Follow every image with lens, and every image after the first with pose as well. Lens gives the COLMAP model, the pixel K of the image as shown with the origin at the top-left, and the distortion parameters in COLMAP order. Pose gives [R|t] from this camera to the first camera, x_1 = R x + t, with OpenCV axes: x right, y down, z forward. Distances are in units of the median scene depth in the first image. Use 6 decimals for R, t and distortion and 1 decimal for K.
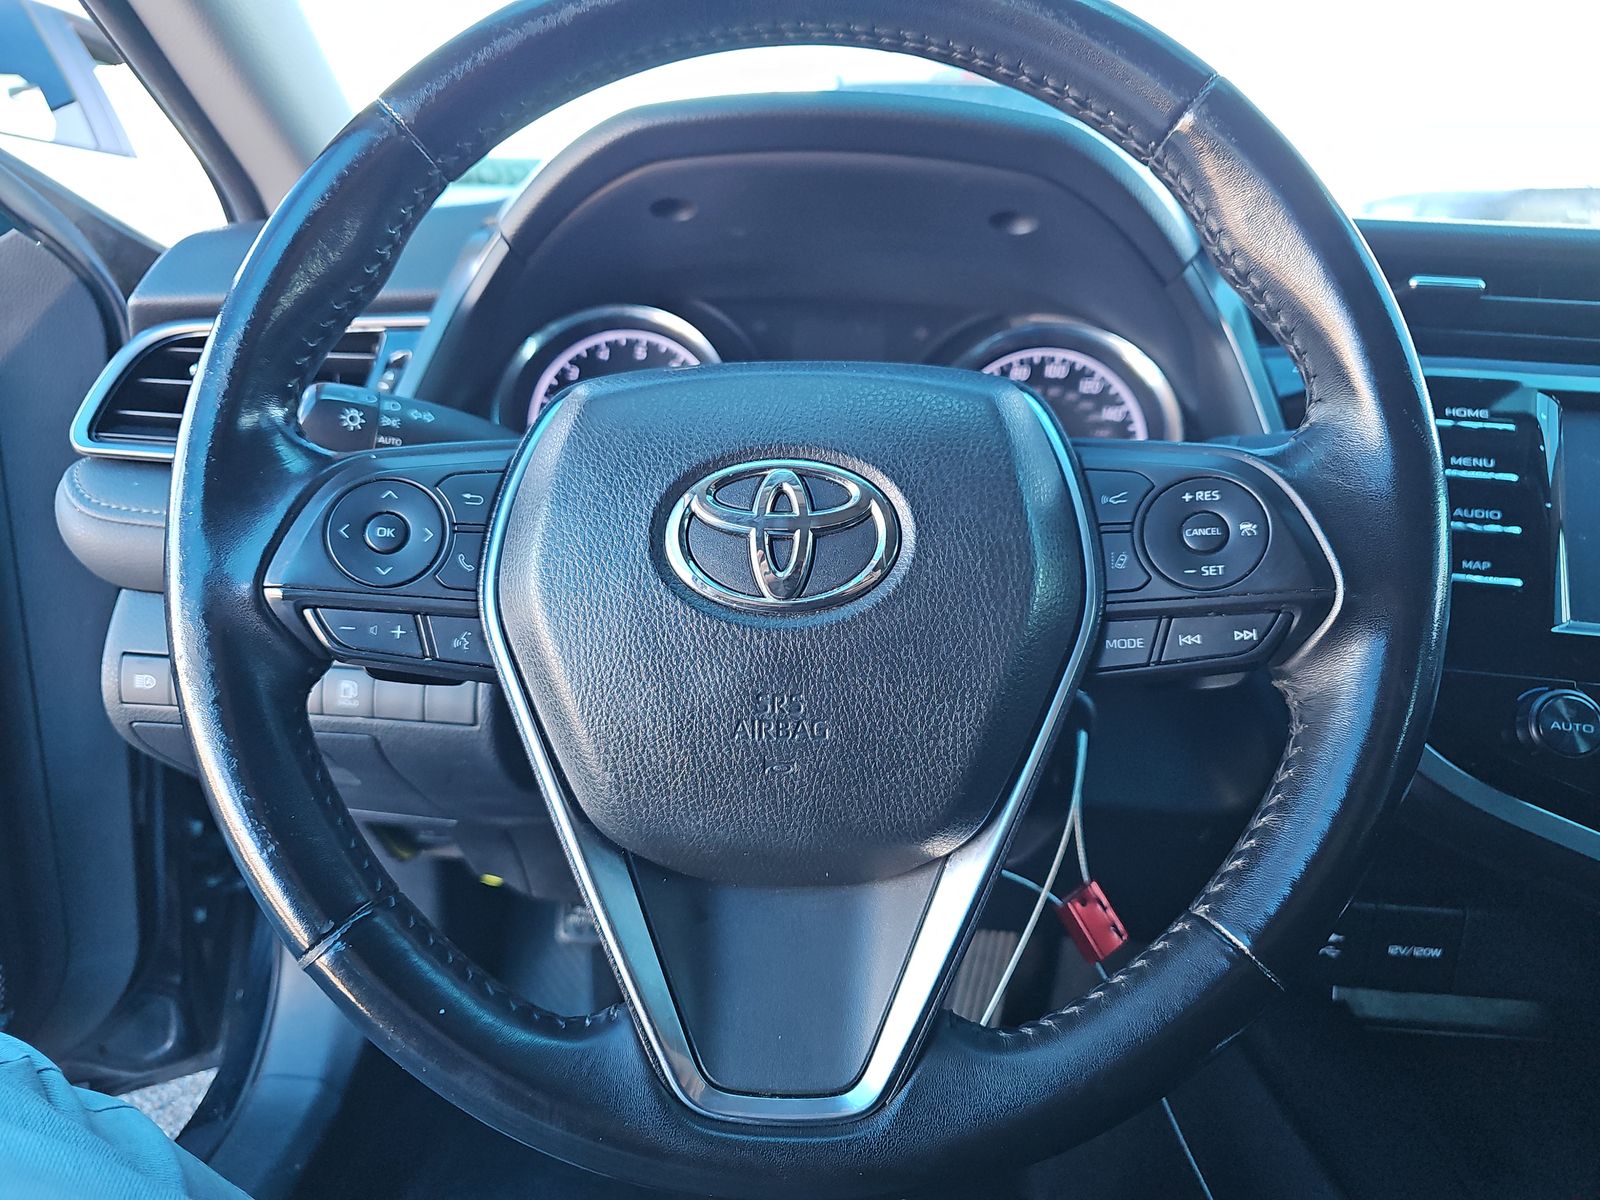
lens RADIAL K [[1059.8, 0, 798.4], [0, 1059.8, 606.1], [0, 0, 1]] dist [0.044705, -0.063272]
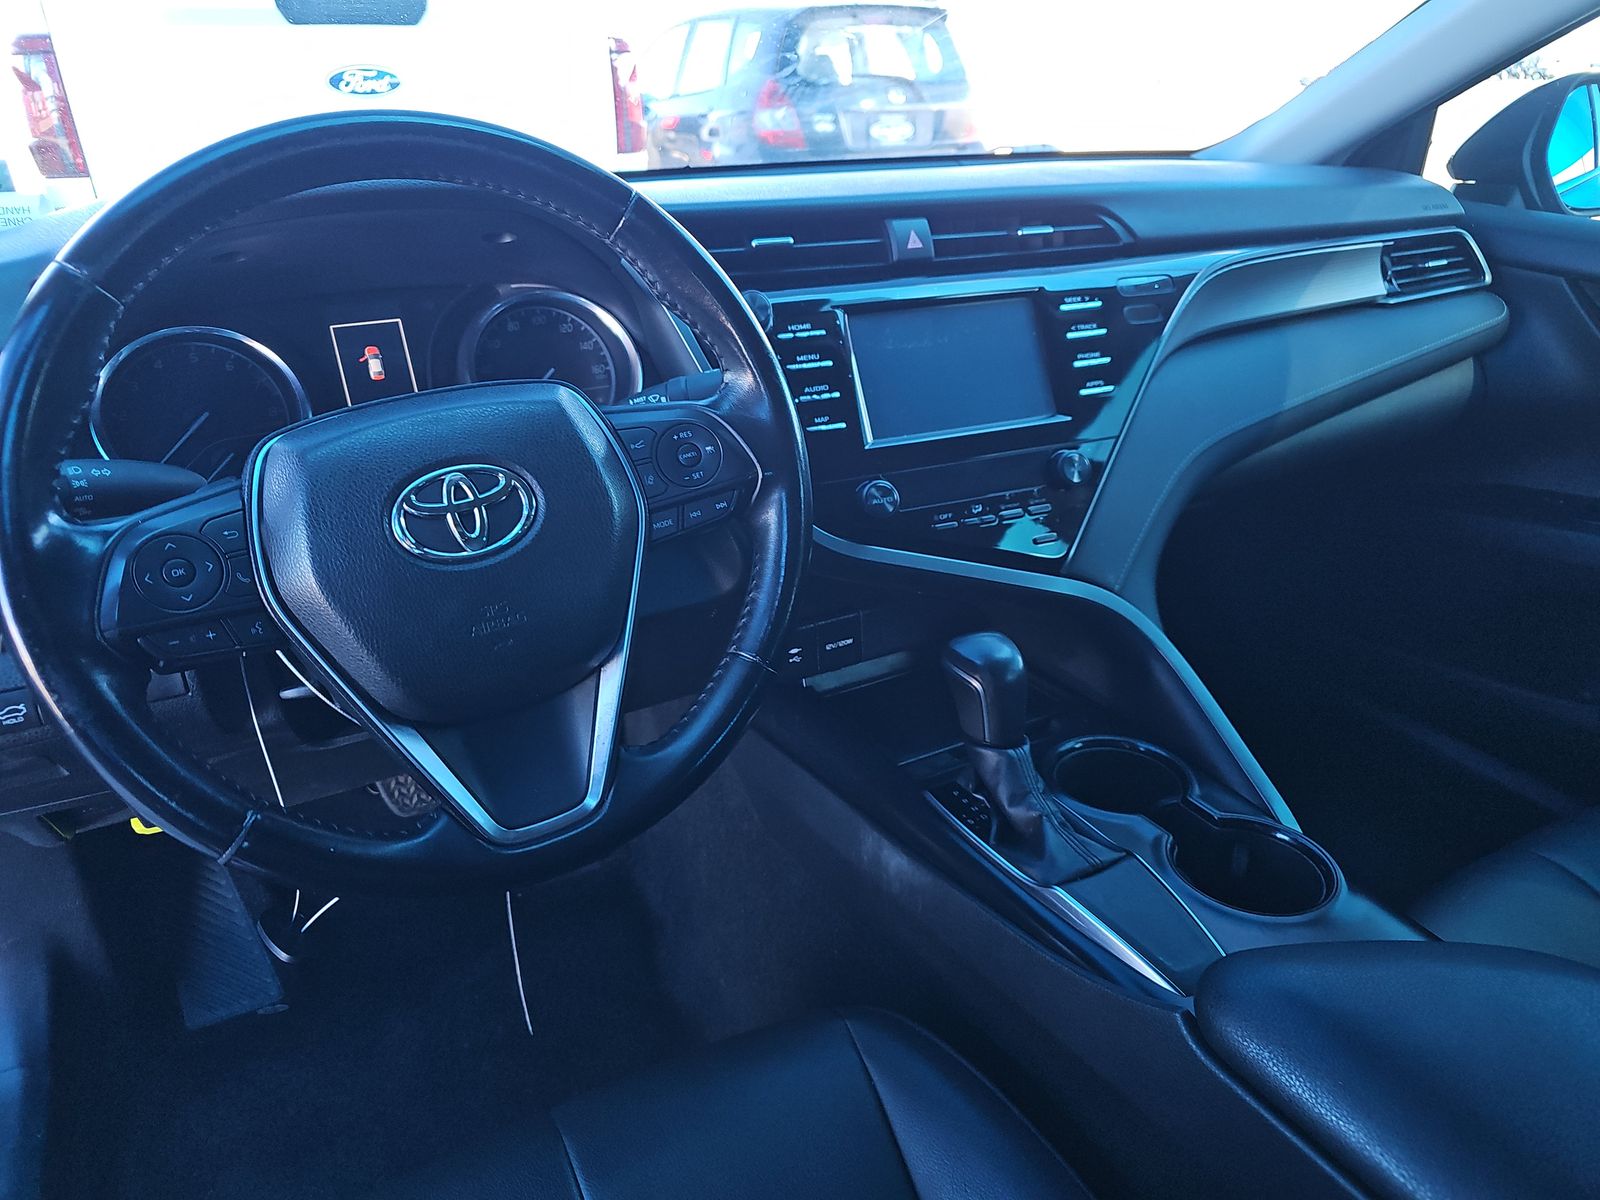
lens RADIAL K [[1059.8, 0, 798.4], [0, 1059.8, 606.1], [0, 0, 1]] dist [0.044705, -0.063272]
pose [[0.850963, -0.278926, 0.445042, -0.313573], [0.204447, 0.956414, 0.208503, -0.147920], [-0.483802, -0.086441, 0.870898, -0.643611]]
